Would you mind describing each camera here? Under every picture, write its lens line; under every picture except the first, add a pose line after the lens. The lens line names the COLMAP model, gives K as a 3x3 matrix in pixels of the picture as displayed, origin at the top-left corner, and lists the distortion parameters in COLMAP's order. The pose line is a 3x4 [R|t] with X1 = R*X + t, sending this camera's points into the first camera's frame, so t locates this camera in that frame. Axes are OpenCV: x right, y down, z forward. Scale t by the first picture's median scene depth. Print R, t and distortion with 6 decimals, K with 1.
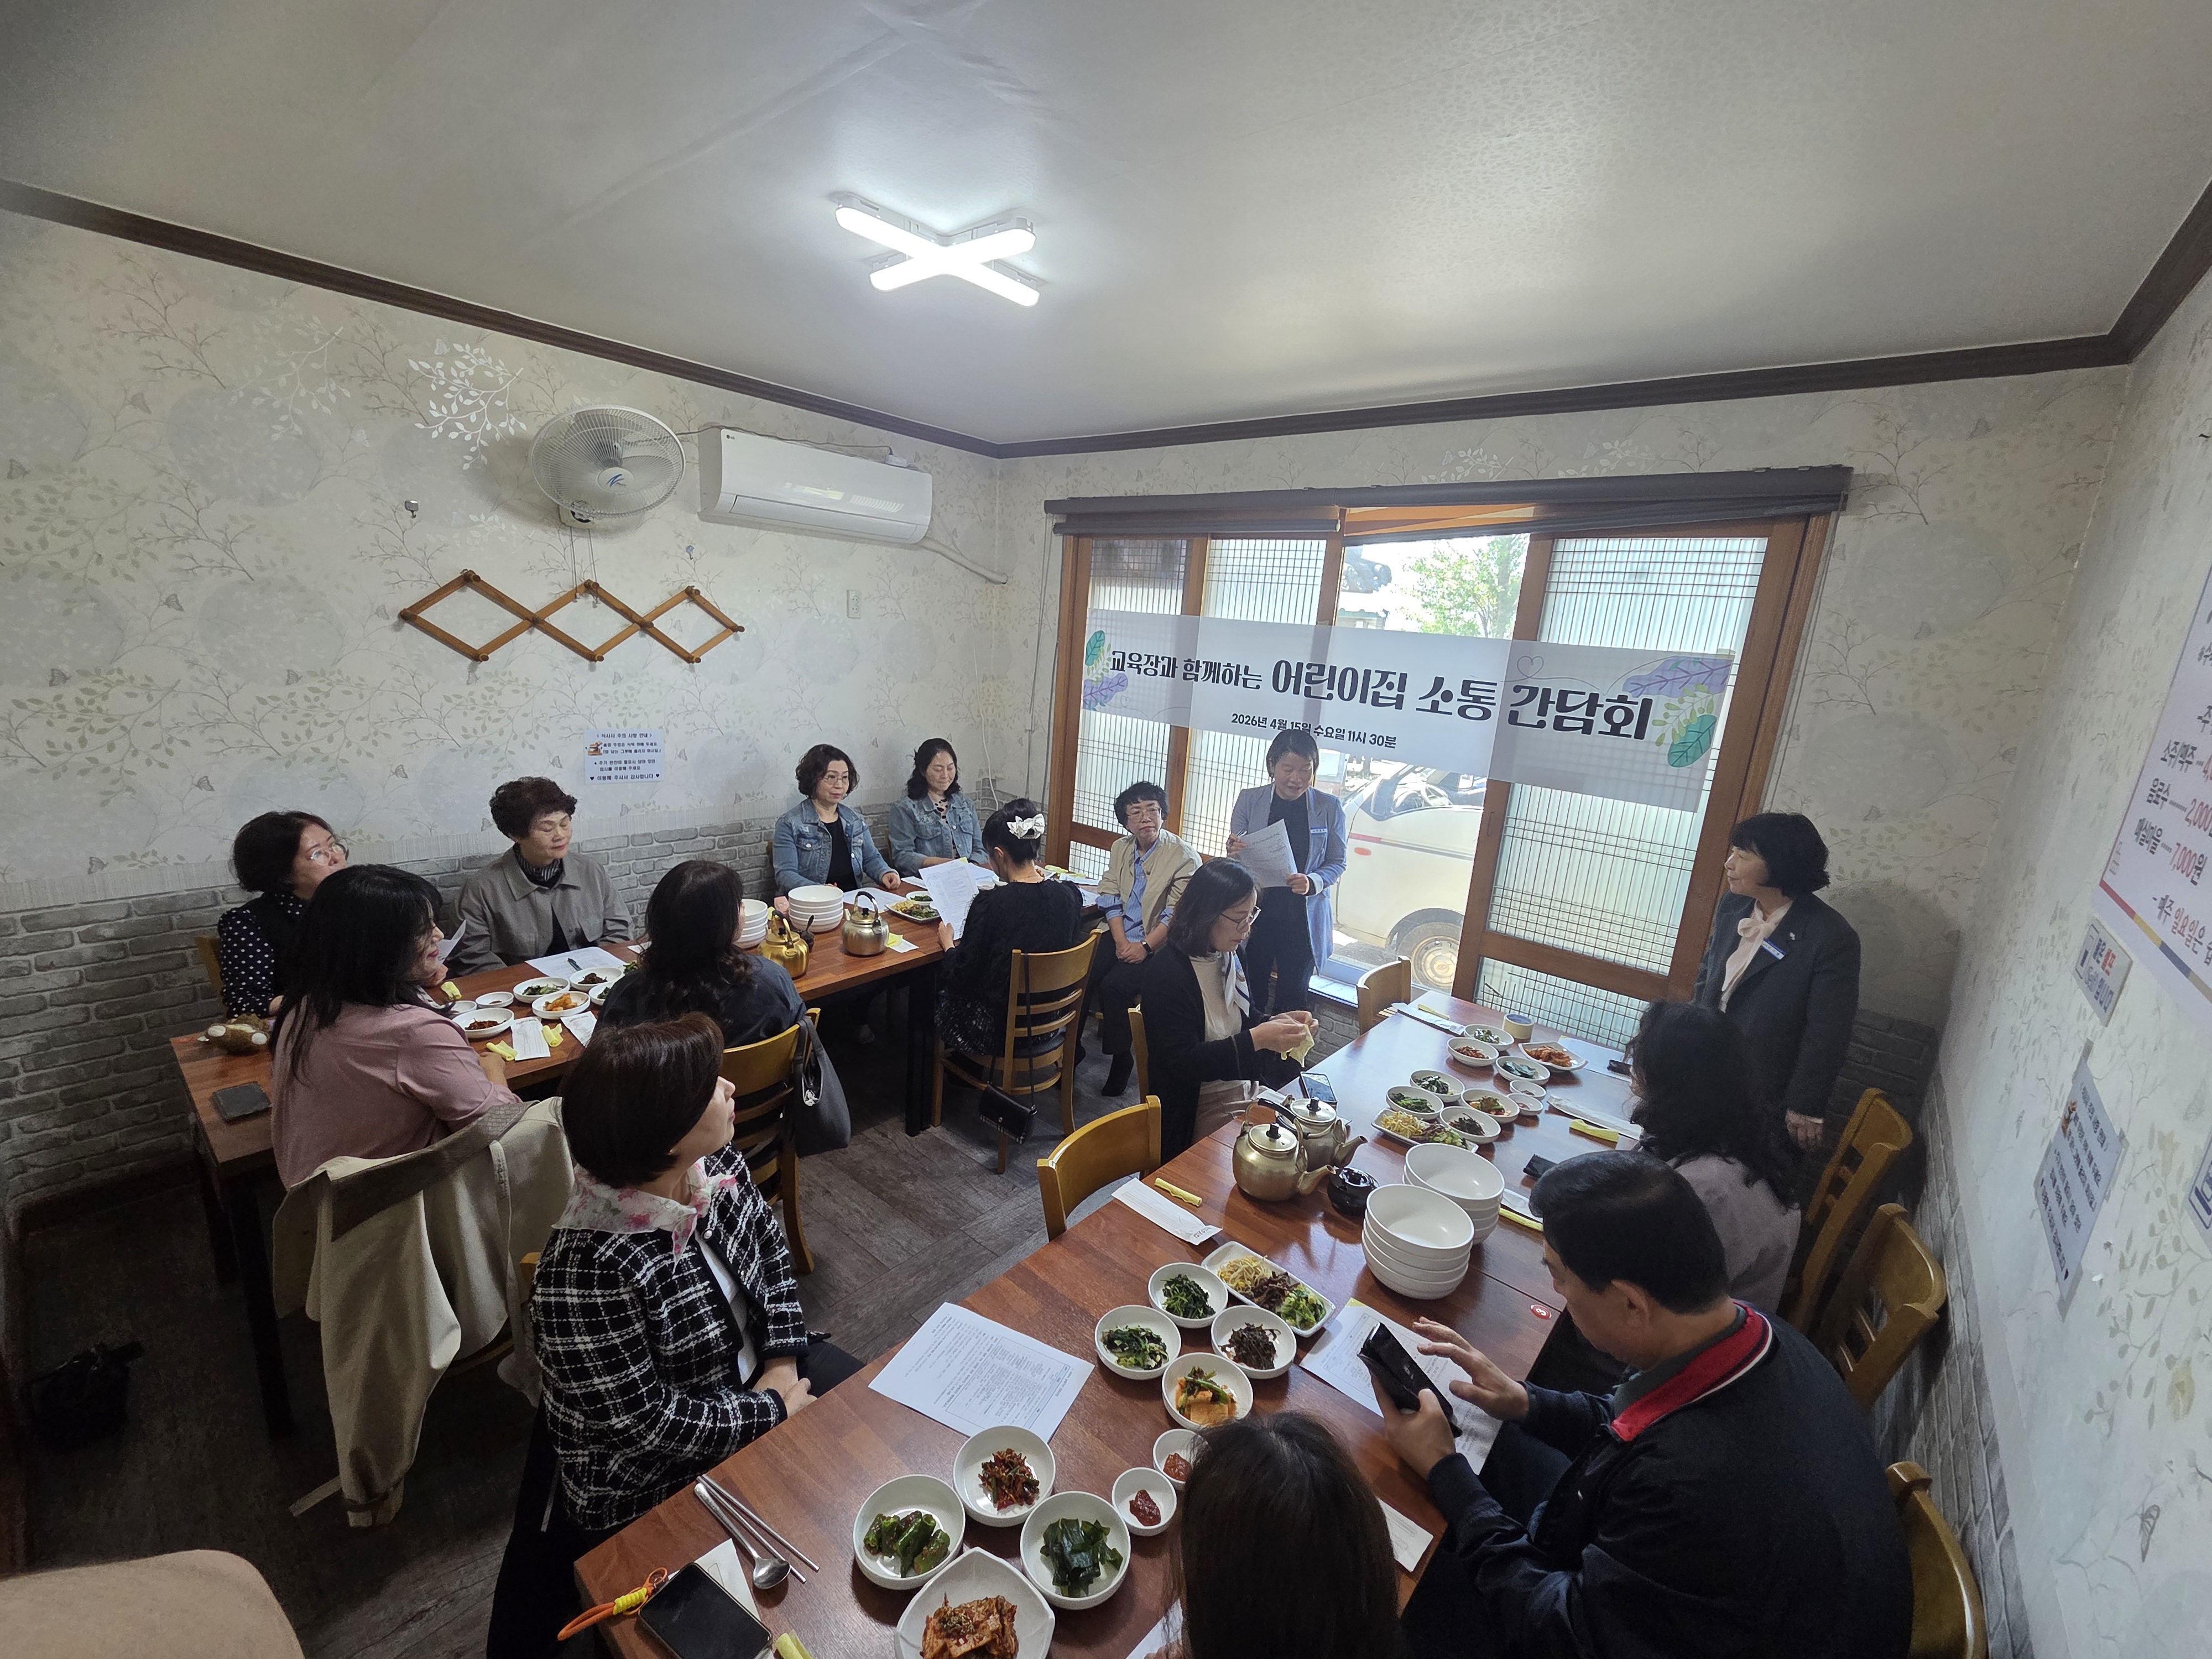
lens RADIAL K [[892.9, 0, 1129.6], [0, 892.9, 838.2], [0, 0, 1]] dist [0.015441, 0.000051]
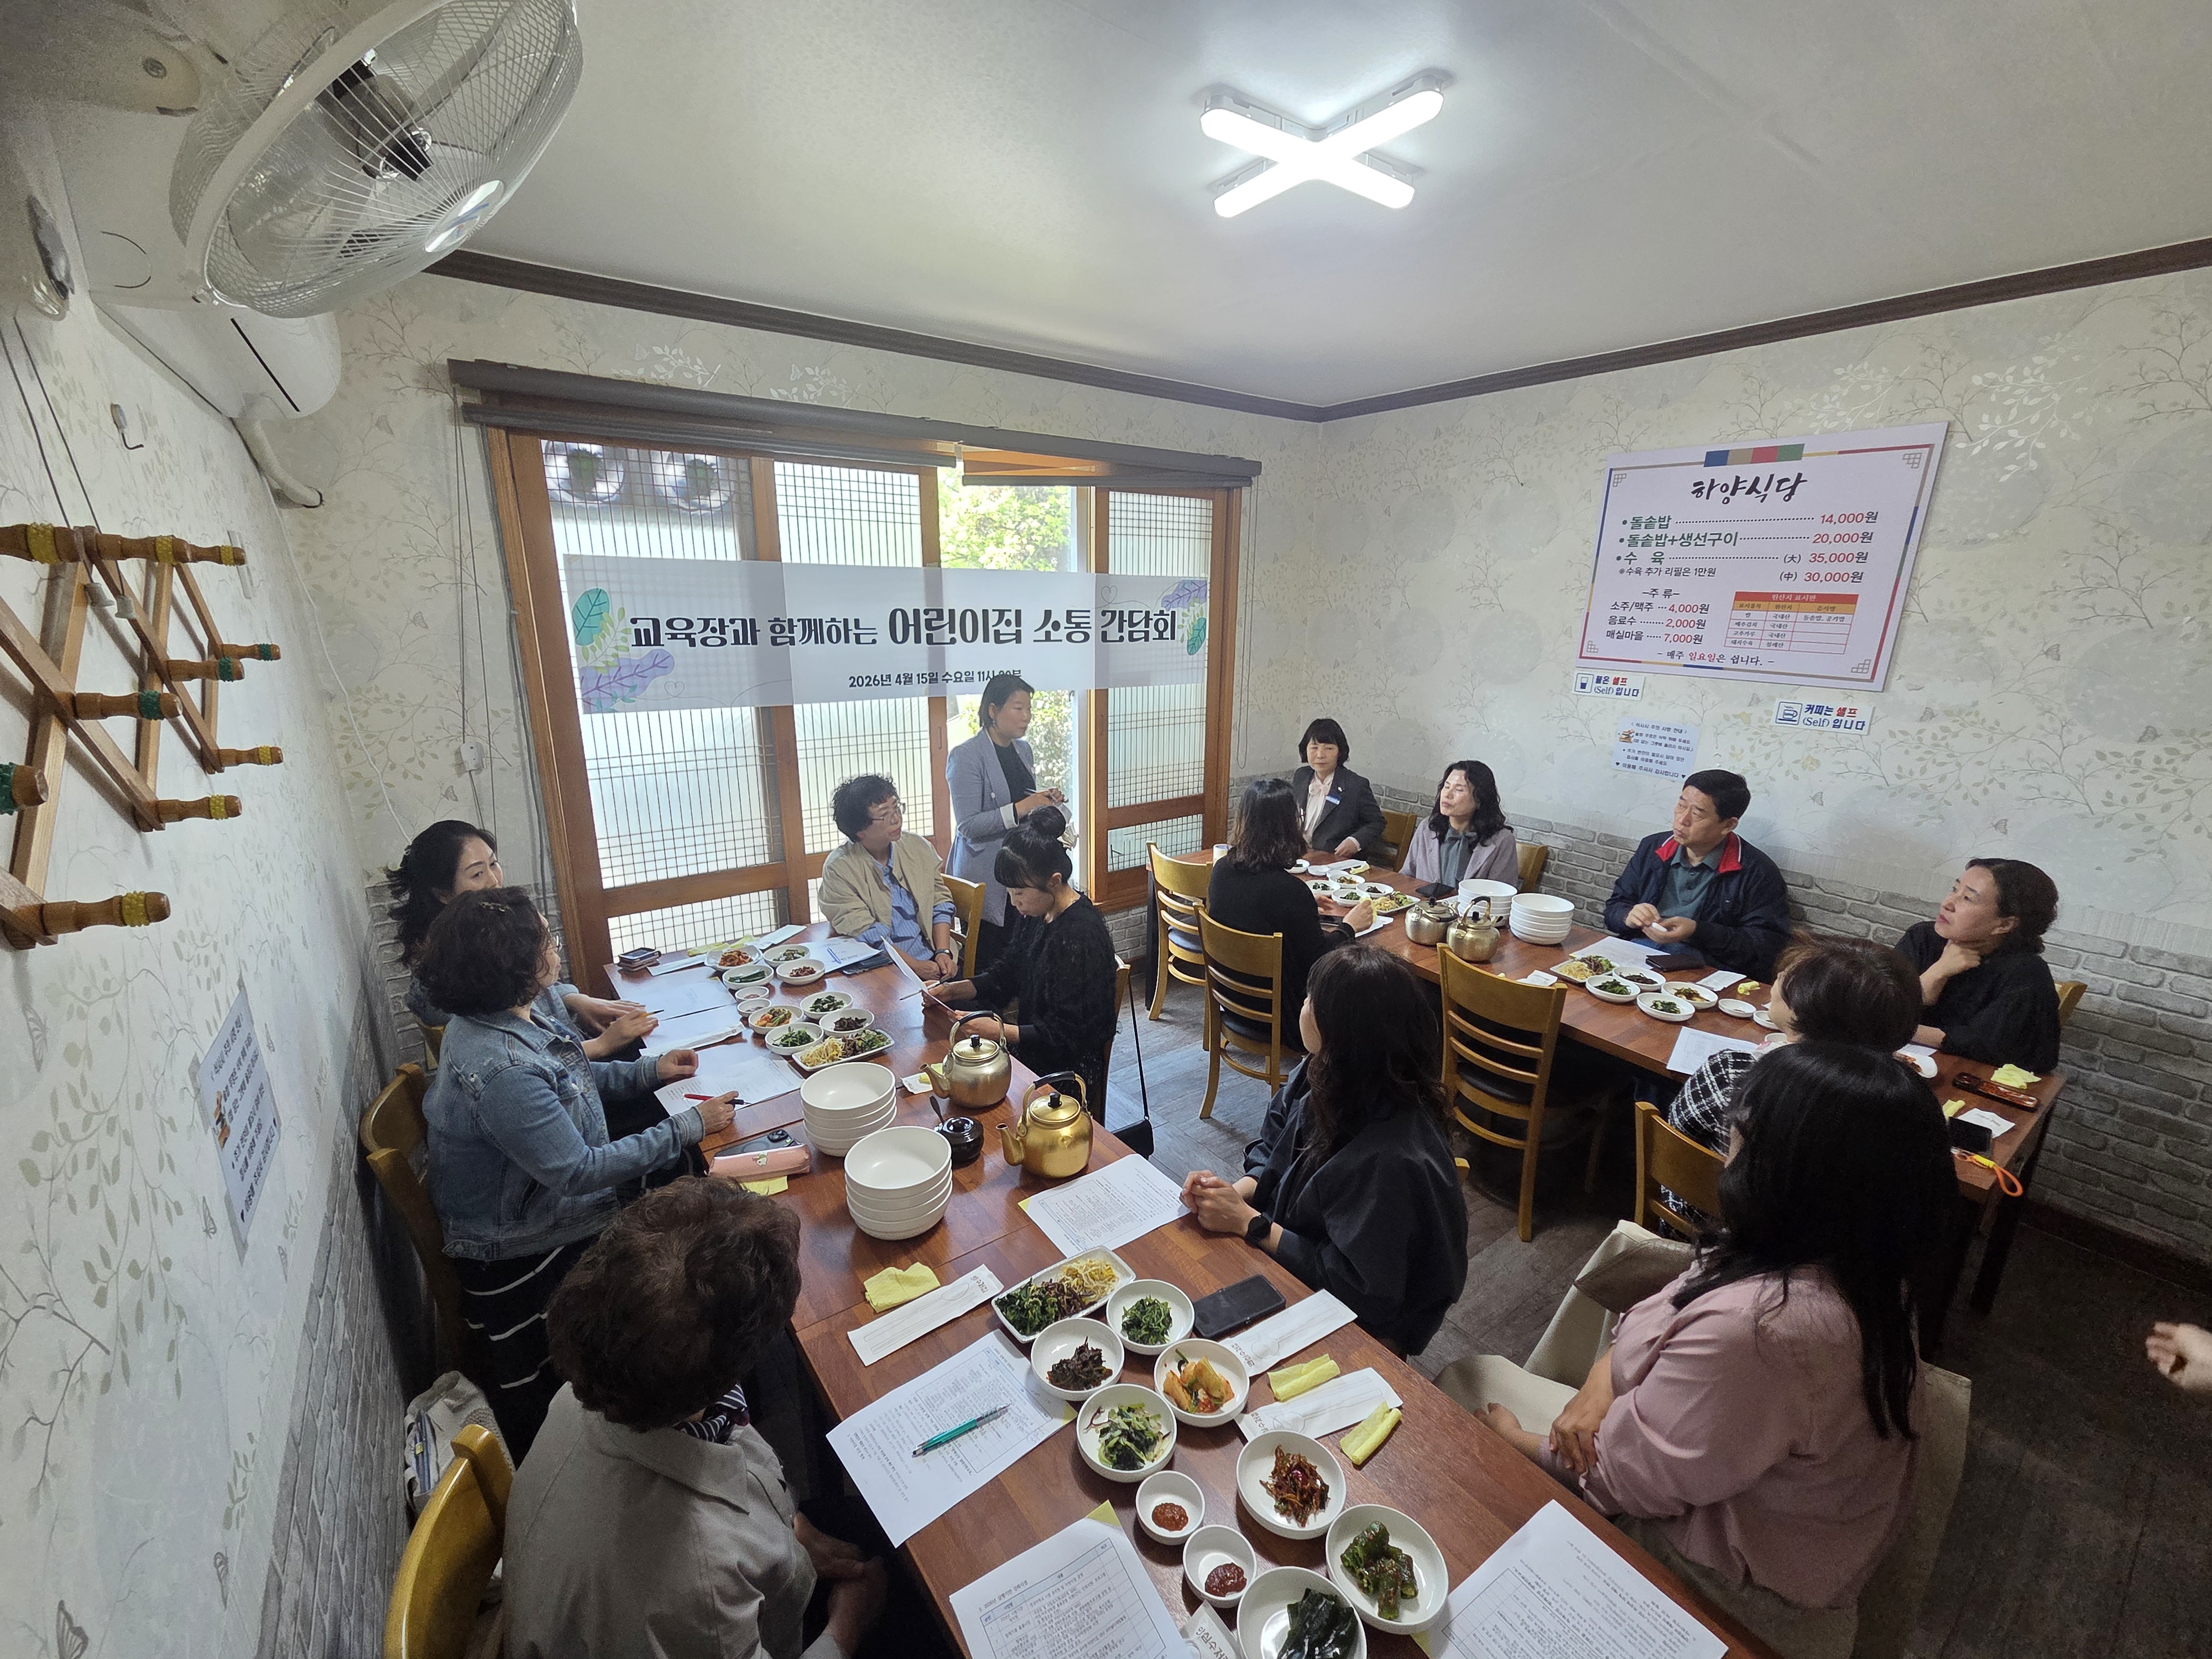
lens RADIAL K [[892.9, 0, 1119.0], [0, 892.9, 819.1], [0, 0, 1]] dist [0.015441, 0.000051]
pose [[0.255242, -0.314543, 0.914283, -0.704503], [0.226624, 0.938725, 0.259685, -0.193407], [-0.939943, 0.140916, 0.310886, 0.568722]]
